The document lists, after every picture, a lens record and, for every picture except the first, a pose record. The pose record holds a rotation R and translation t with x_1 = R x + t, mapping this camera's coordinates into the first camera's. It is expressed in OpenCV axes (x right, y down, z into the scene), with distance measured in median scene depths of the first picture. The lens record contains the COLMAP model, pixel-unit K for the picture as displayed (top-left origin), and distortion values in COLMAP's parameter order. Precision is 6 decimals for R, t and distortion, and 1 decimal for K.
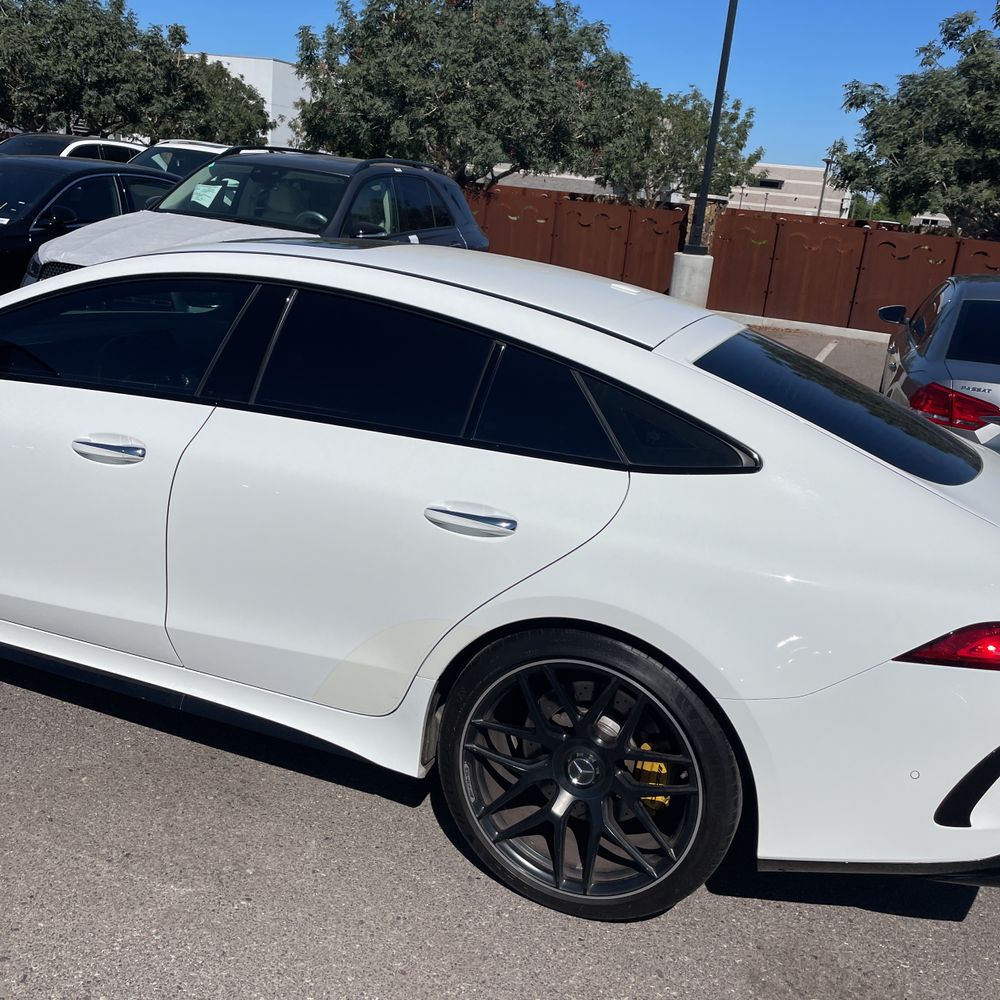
lens RADIAL K [[1039.0, 0, 525.3], [0, 1039.0, 468.1], [0, 0, 1]] dist [0.079268, -0.107533]
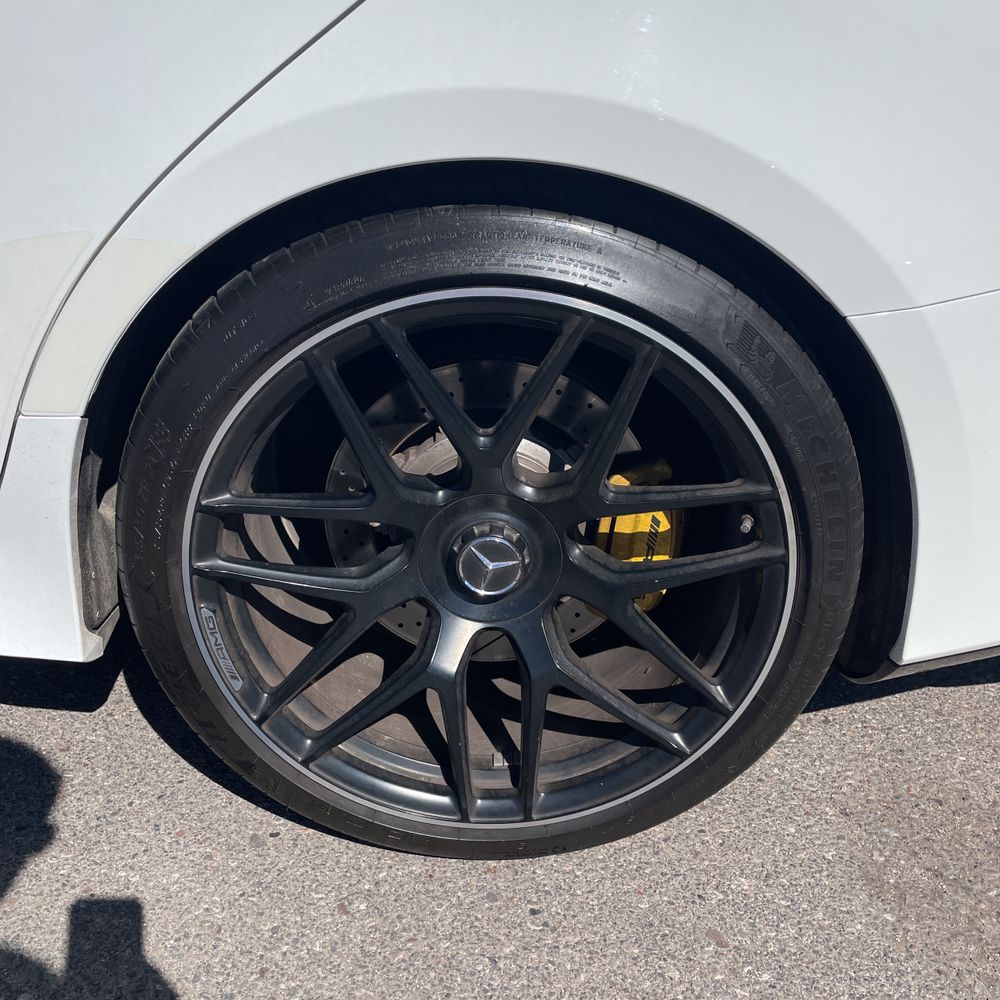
lens RADIAL K [[1018.7, 0, 506.4], [0, 1018.7, 478.7], [0, 0, 1]] dist [0.094820, -0.128769]
pose [[0.941789, -0.181434, 0.283045, -0.014210], [0.115586, 0.965300, 0.234169, 0.044150], [-0.315710, -0.187821, 0.930081, 0.171267]]
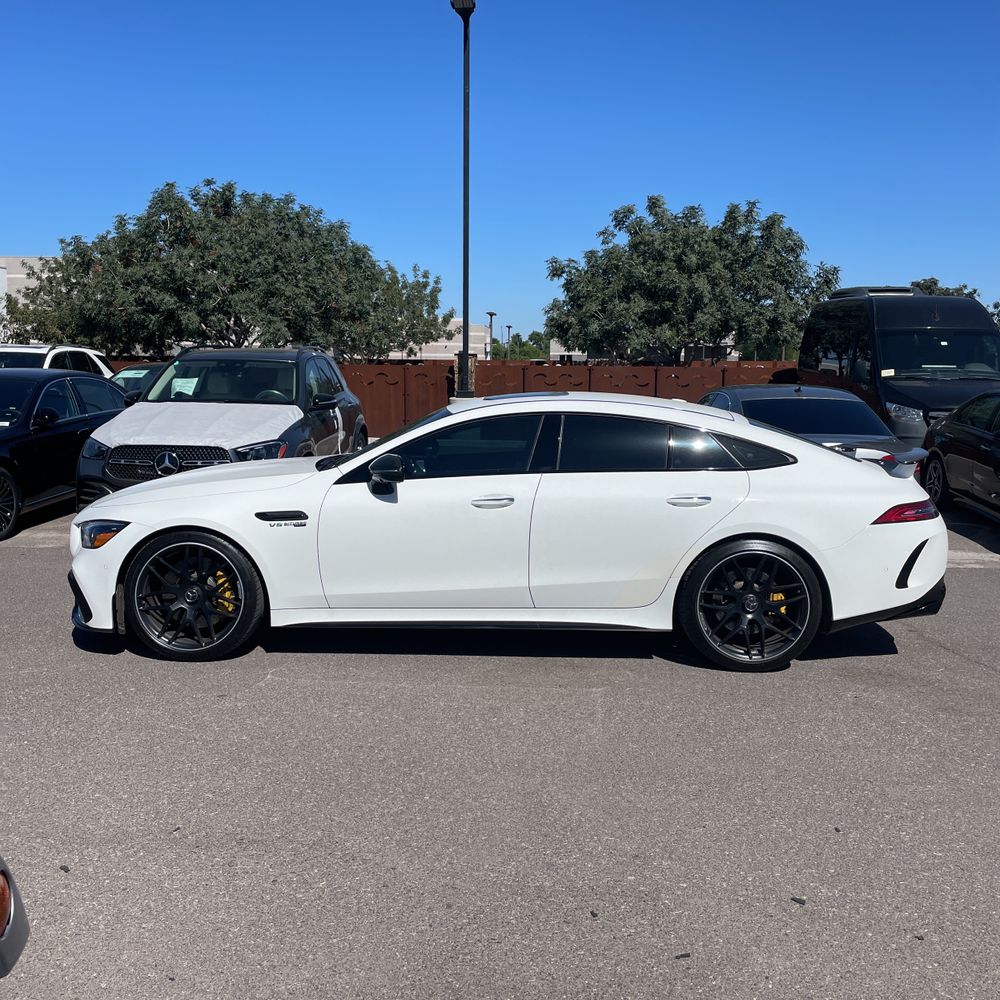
lens RADIAL K [[1018.7, 0, 506.4], [0, 1018.7, 478.7], [0, 0, 1]] dist [0.094820, -0.128769]
pose [[0.945809, -0.125020, 0.299691, -0.312060], [0.162905, 0.981054, -0.104860, 0.048807], [-0.280903, 0.147999, 0.948256, -0.290014]]
